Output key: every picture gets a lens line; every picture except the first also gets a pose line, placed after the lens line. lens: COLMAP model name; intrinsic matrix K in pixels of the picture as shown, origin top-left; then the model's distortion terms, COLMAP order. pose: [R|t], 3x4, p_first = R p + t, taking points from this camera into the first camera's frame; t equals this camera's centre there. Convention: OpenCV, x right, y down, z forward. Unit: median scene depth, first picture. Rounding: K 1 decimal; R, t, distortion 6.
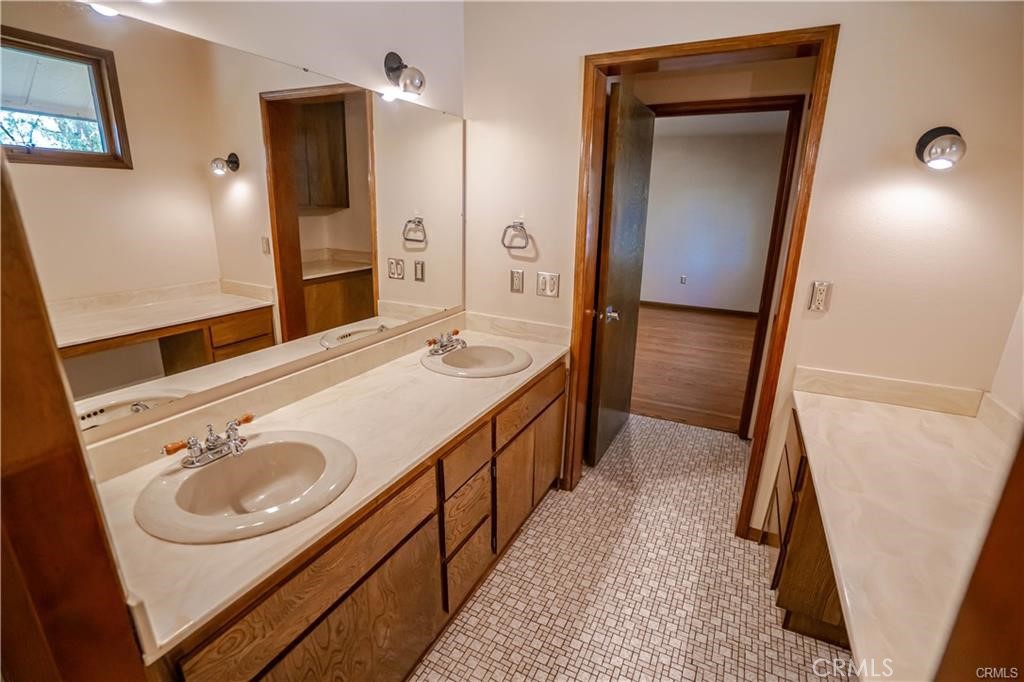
lens RADIAL K [[468.1, 0, 513.6], [0, 468.1, 342.1], [0, 0, 1]] dist [-0.051640, 0.015887]
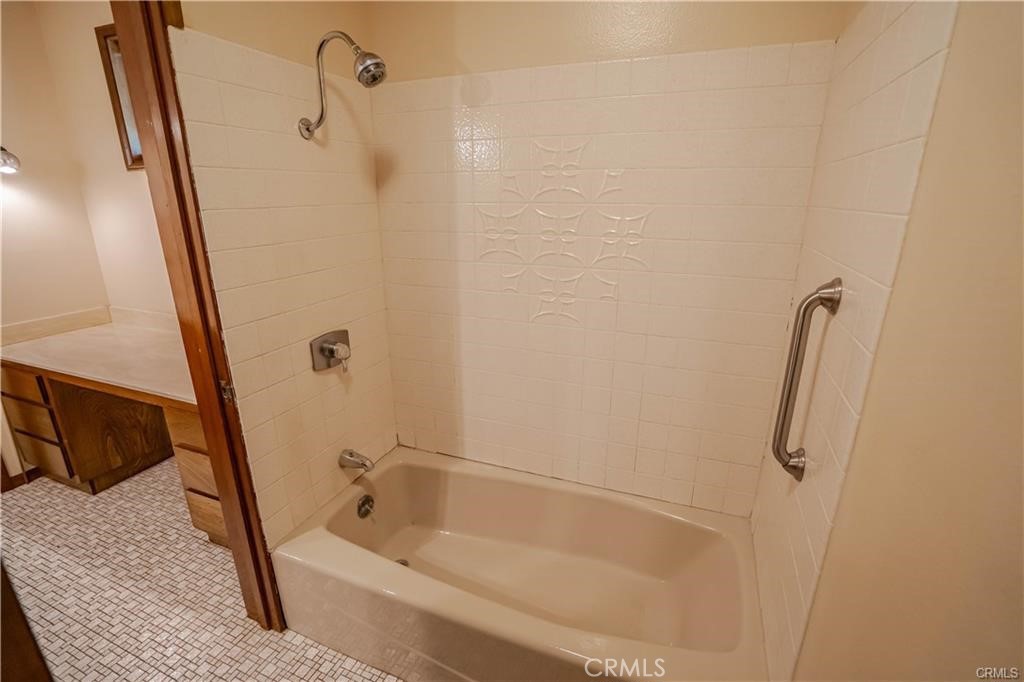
lens RADIAL K [[468.1, 0, 515.7], [0, 468.1, 340.8], [0, 0, 1]] dist [-0.051640, 0.015887]
pose [[-0.086193, -0.315676, 0.944944, -0.572292], [0.278341, 0.903076, 0.327078, 0.075692], [-0.956607, 0.291208, 0.010026, -0.343028]]
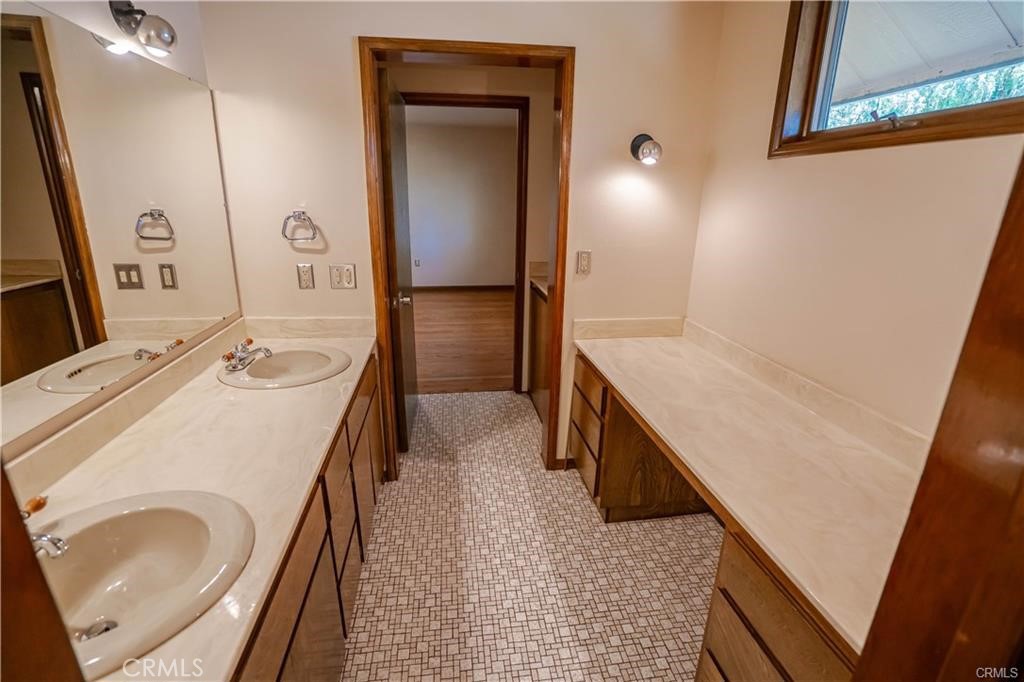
lens RADIAL K [[468.1, 0, 512.2], [0, 468.1, 342.6], [0, 0, 1]] dist [-0.051640, 0.015887]
pose [[0.824623, -0.170201, 0.539471, -0.194598], [0.154843, 0.985155, 0.074123, -0.007612], [-0.544078, 0.022410, 0.838735, 0.028386]]
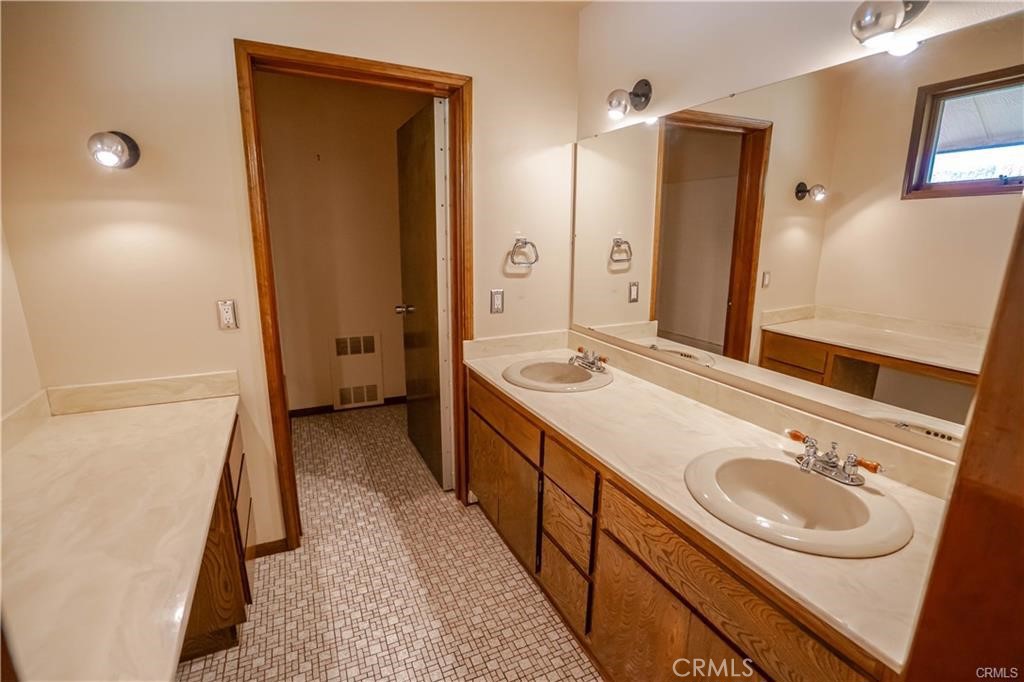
lens RADIAL K [[468.1, 0, 518.0], [0, 468.1, 340.3], [0, 0, 1]] dist [-0.051640, 0.015887]
pose [[-0.605183, 0.152398, -0.781363, 0.515002], [-0.242020, 0.899828, 0.362954, -0.248396], [0.758406, 0.408759, -0.507677, 0.964220]]
